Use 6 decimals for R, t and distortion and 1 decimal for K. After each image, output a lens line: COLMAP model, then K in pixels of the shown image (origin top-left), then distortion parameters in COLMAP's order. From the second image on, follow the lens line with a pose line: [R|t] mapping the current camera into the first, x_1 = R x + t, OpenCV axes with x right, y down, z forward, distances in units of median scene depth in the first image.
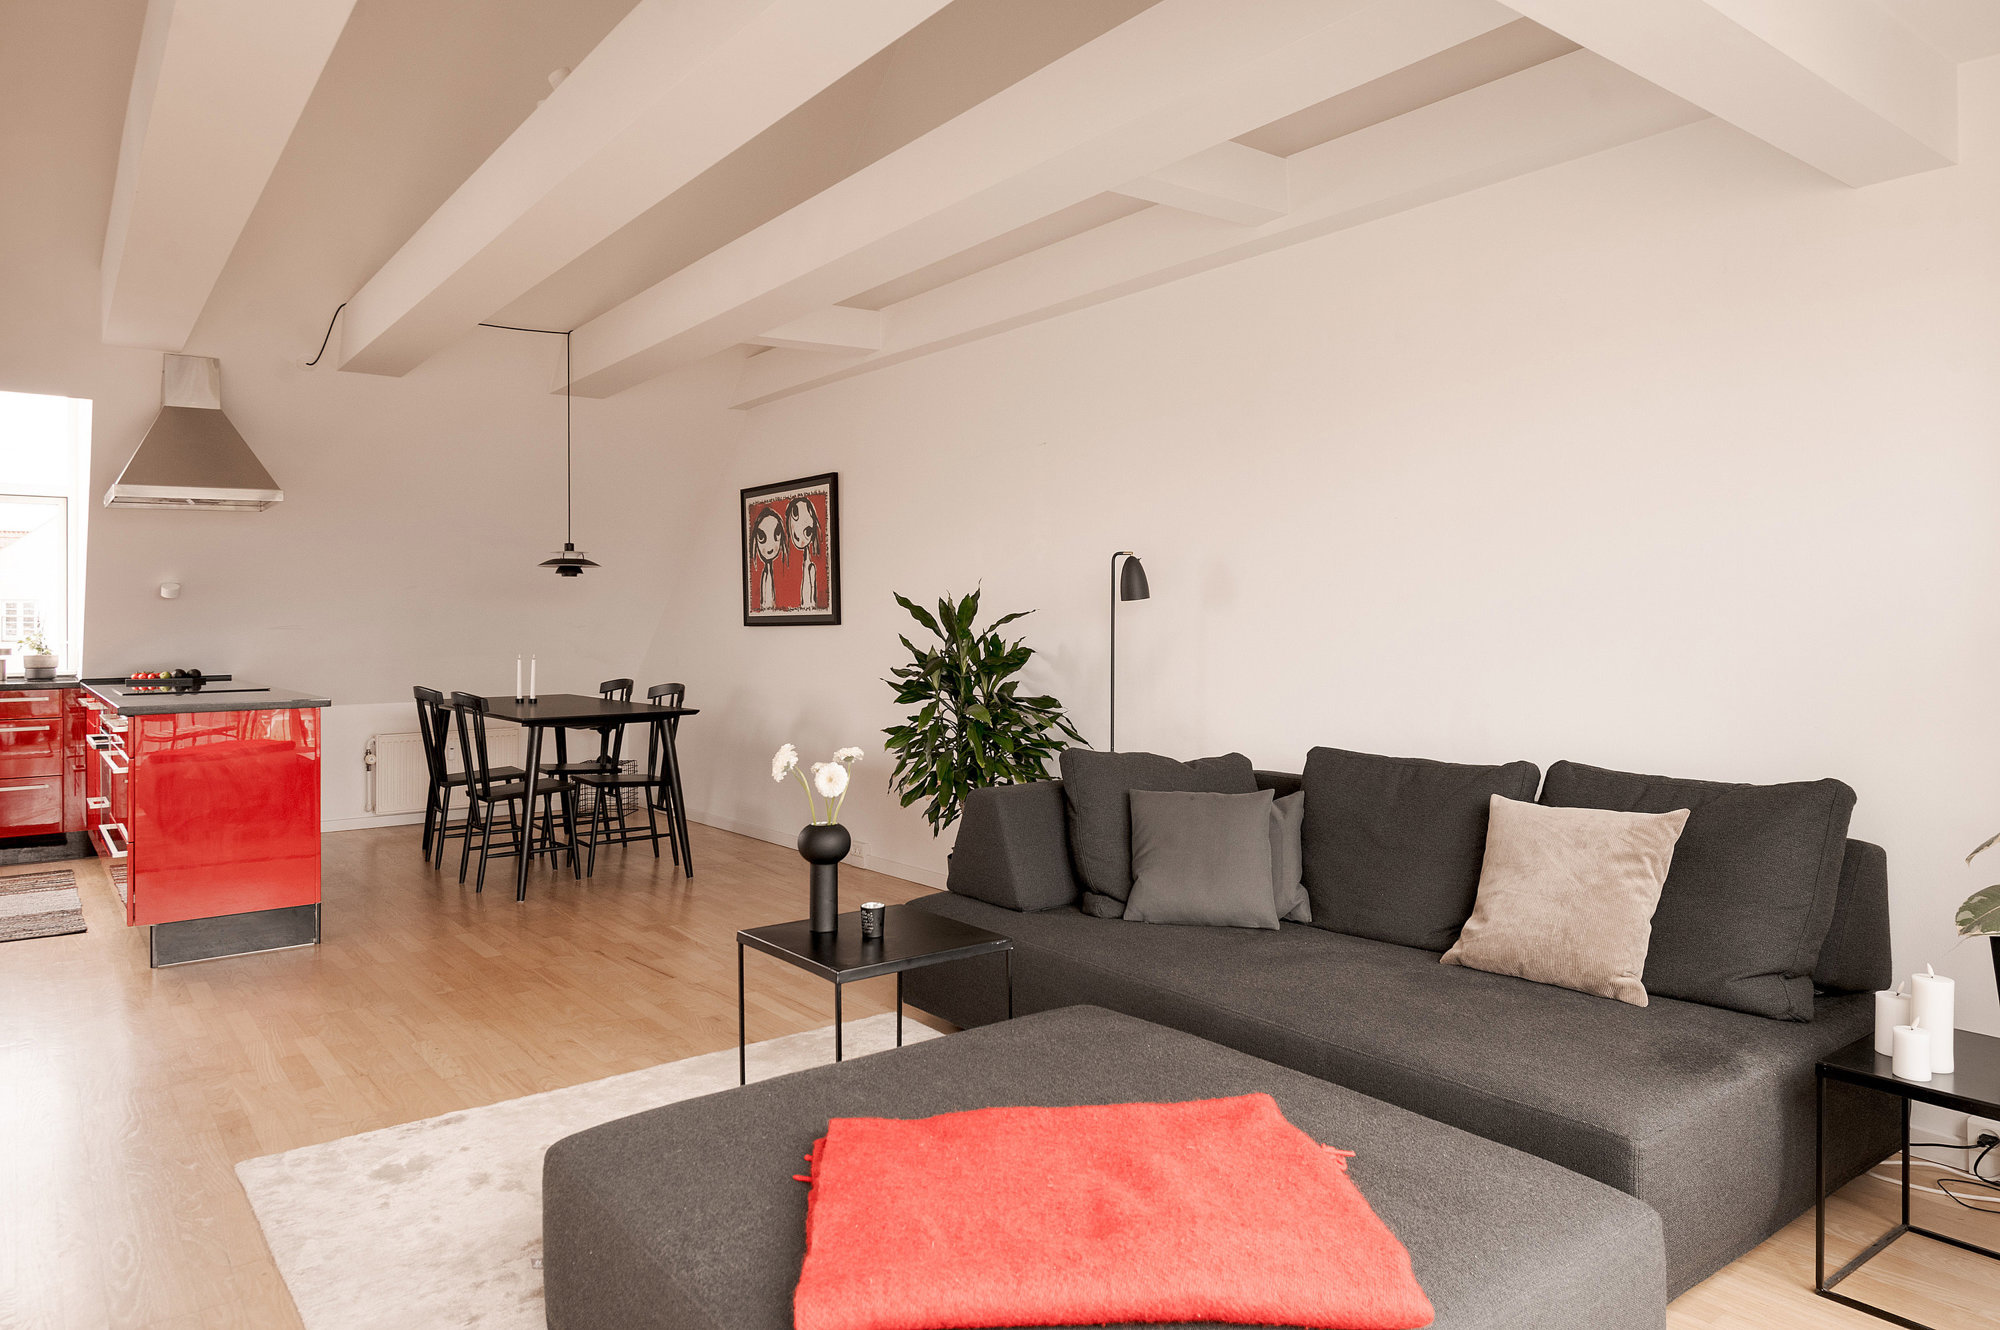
lens RADIAL K [[1251.1, 0, 944.5], [0, 1251.1, 615.9], [0, 0, 1]] dist [0.011451, 0.007441]
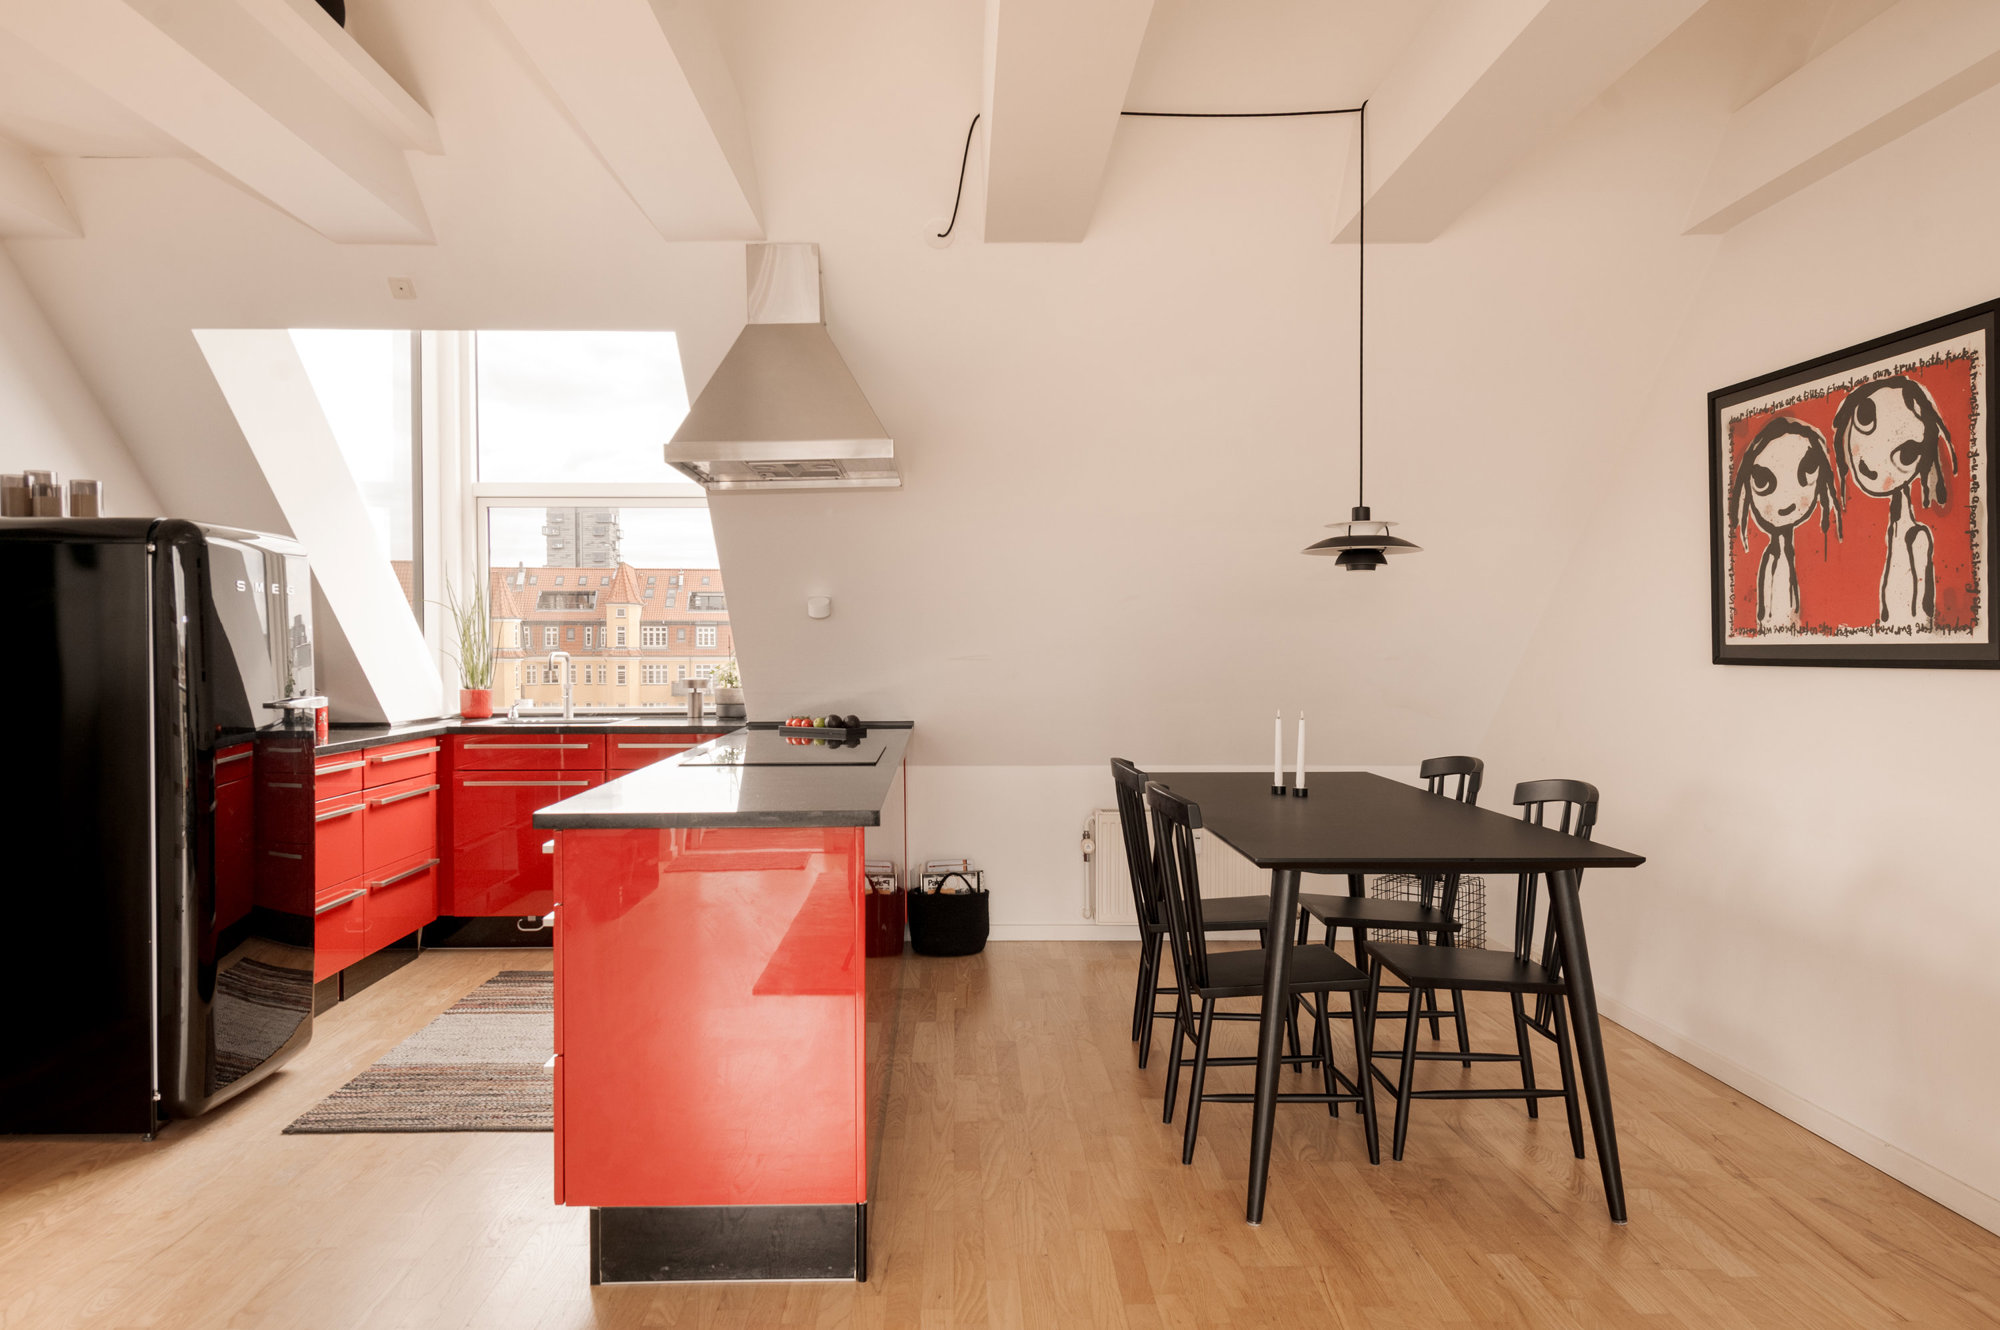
lens RADIAL K [[1251.1, 0, 993.1], [0, 1251.1, 652.5], [0, 0, 1]] dist [0.011451, 0.007441]
pose [[0.822418, 0.008068, -0.568826, -0.120287], [0.000096, 0.999897, 0.014322, -0.004103], [0.568883, -0.011833, 0.822333, 0.454162]]
